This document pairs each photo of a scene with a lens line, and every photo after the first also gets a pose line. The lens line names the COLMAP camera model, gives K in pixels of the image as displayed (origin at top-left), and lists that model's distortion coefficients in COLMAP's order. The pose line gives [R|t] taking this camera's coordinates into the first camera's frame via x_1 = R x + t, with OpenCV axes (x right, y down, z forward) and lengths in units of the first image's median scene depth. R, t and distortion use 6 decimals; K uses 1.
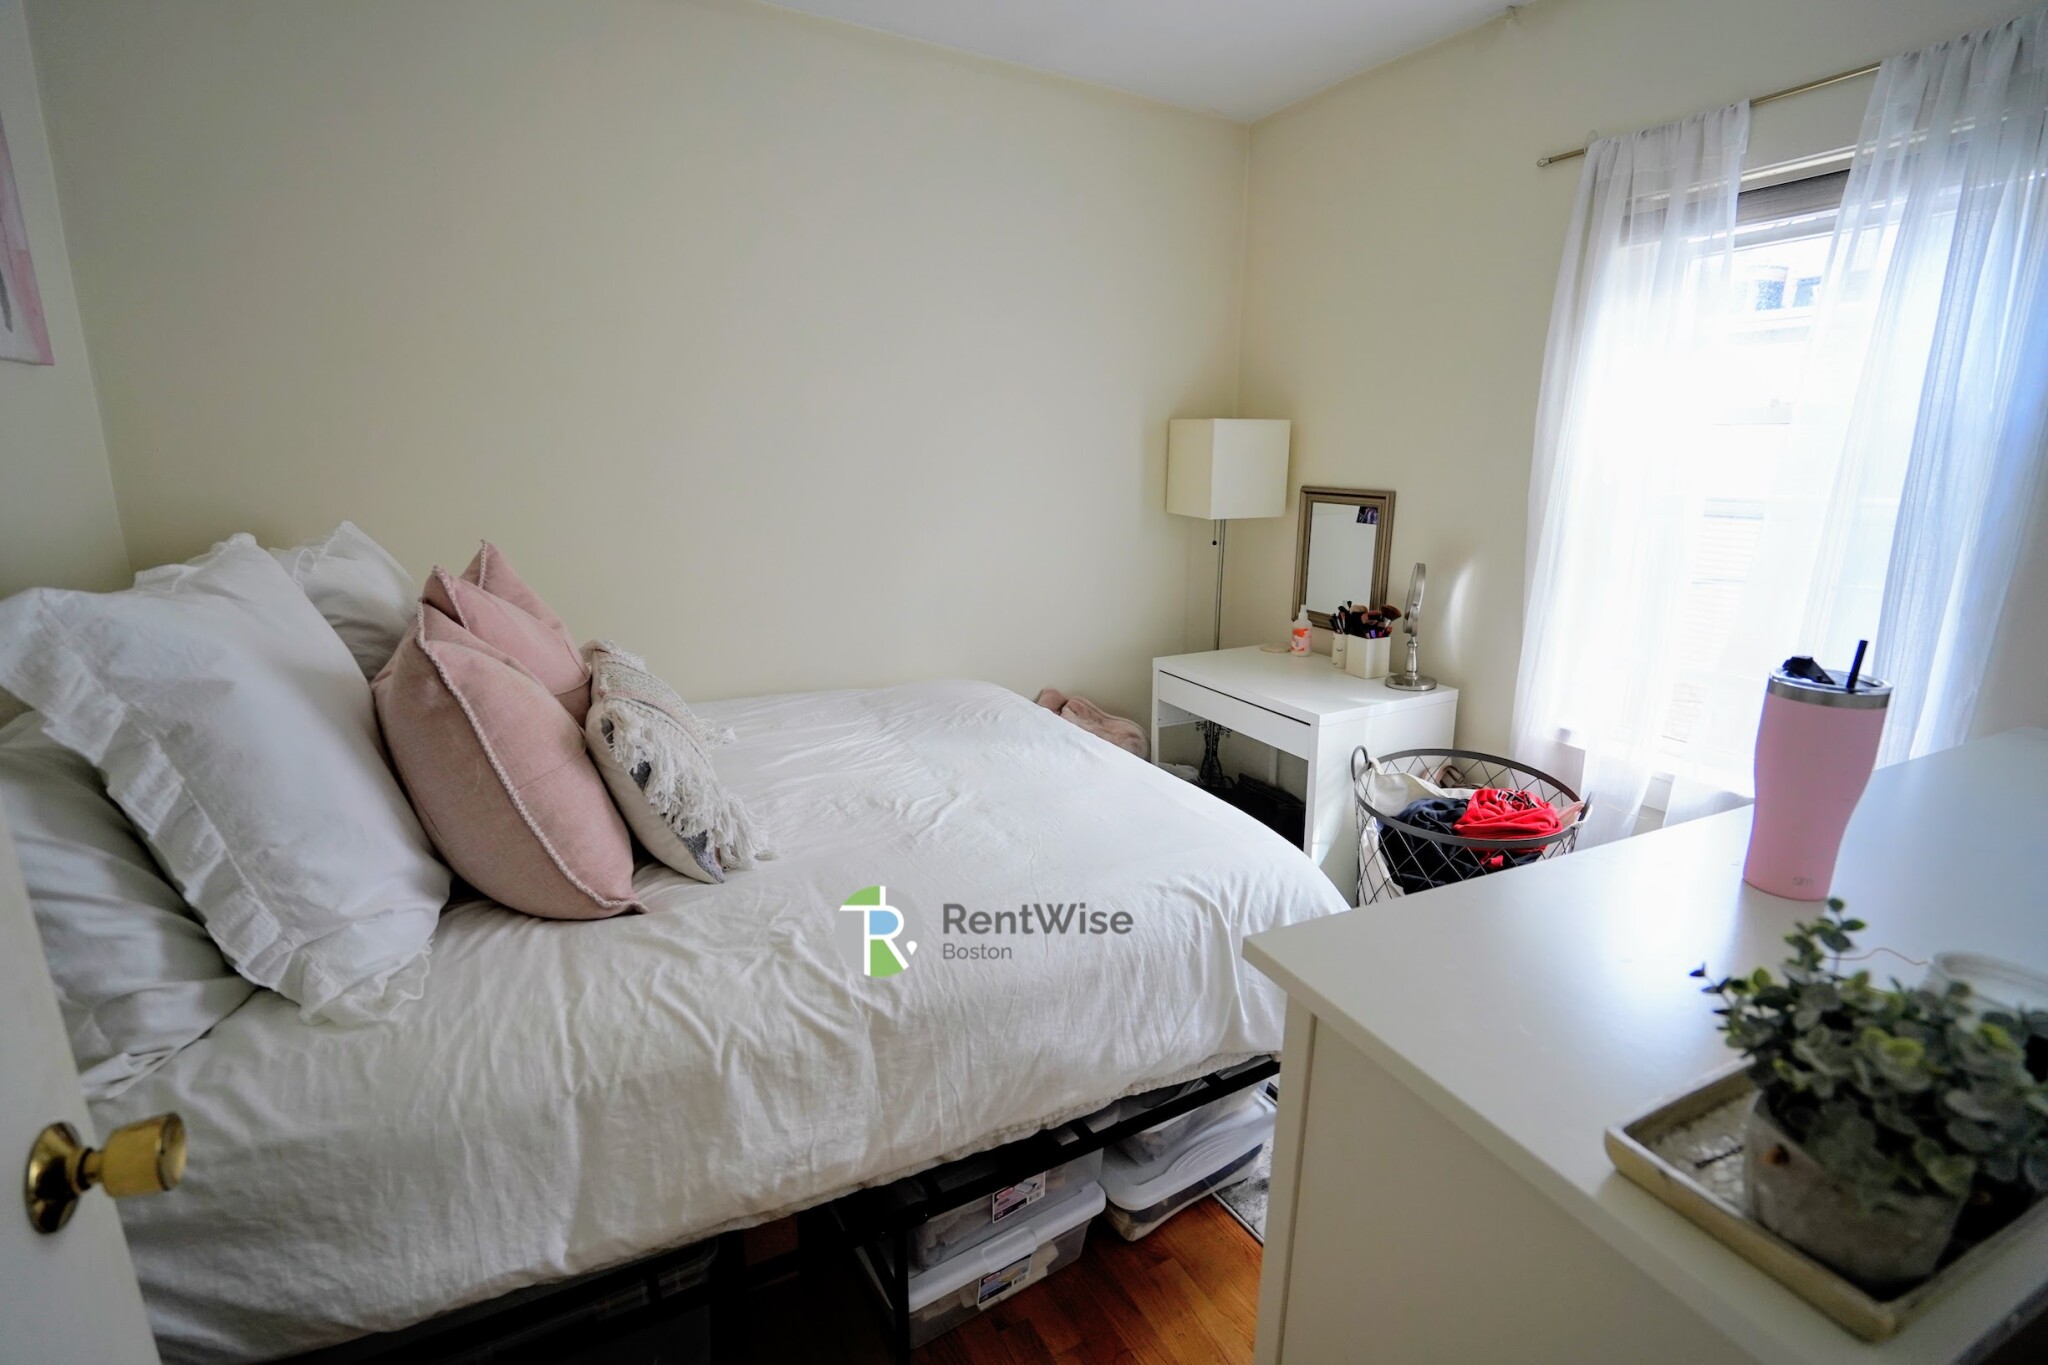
lens RADIAL K [[938.9, 0, 1016.0], [0, 938.9, 683.7], [0, 0, 1]] dist [-0.062283, 0.021672]
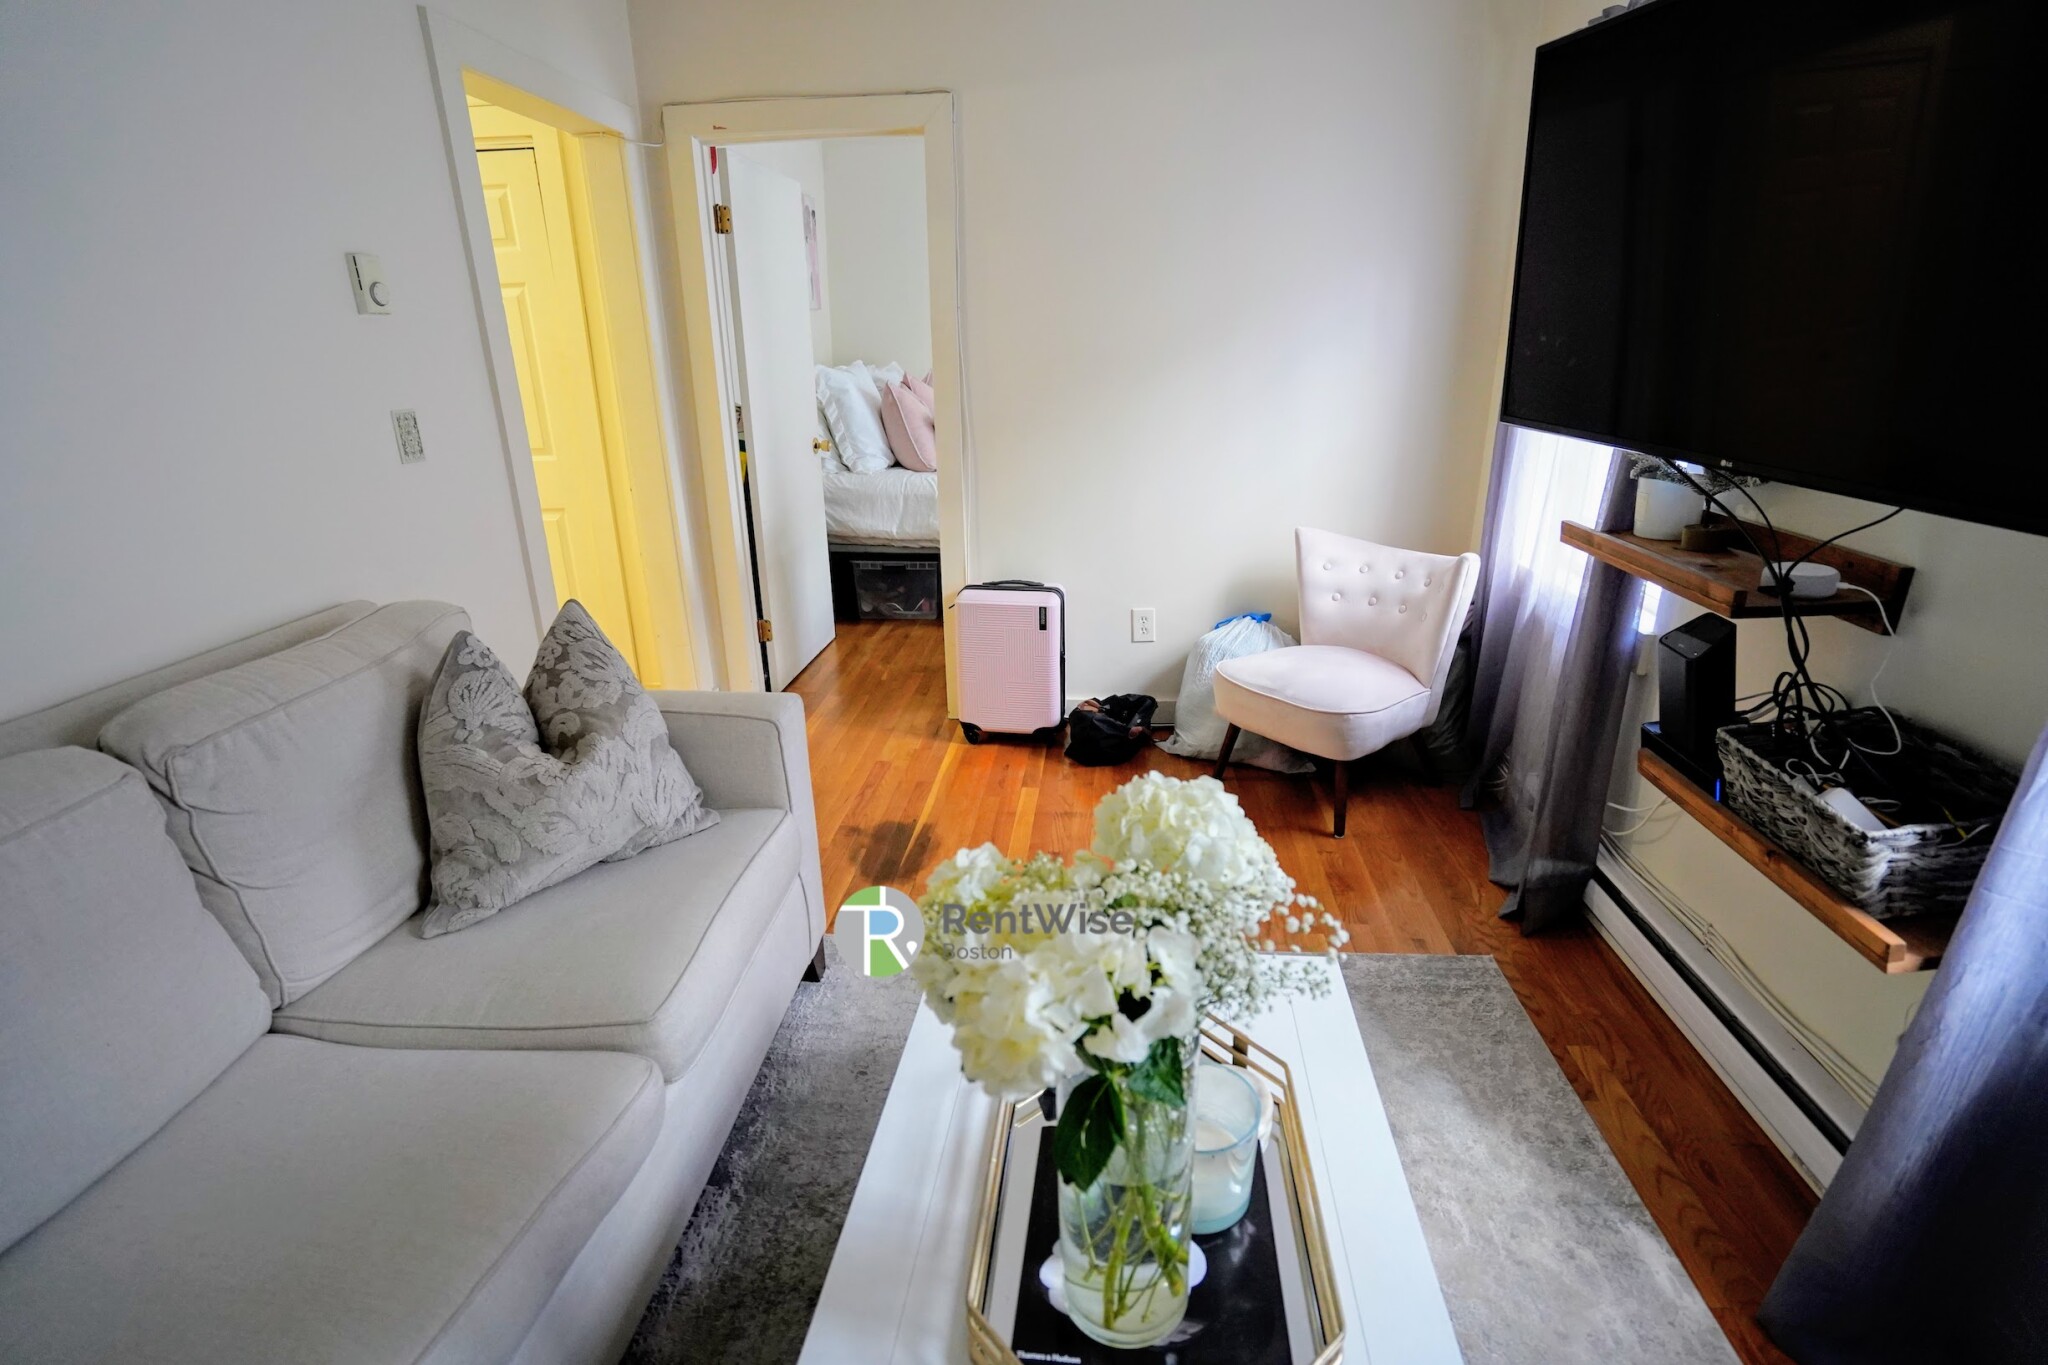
lens RADIAL K [[938.9, 0, 1016.0], [0, 938.9, 683.7], [0, 0, 1]] dist [-0.062283, 0.021672]
pose [[0.841593, 0.185975, -0.507084, 2.212494], [-0.124656, 0.980384, 0.152672, 0.571811], [0.525530, -0.065277, 0.848267, -2.330209]]
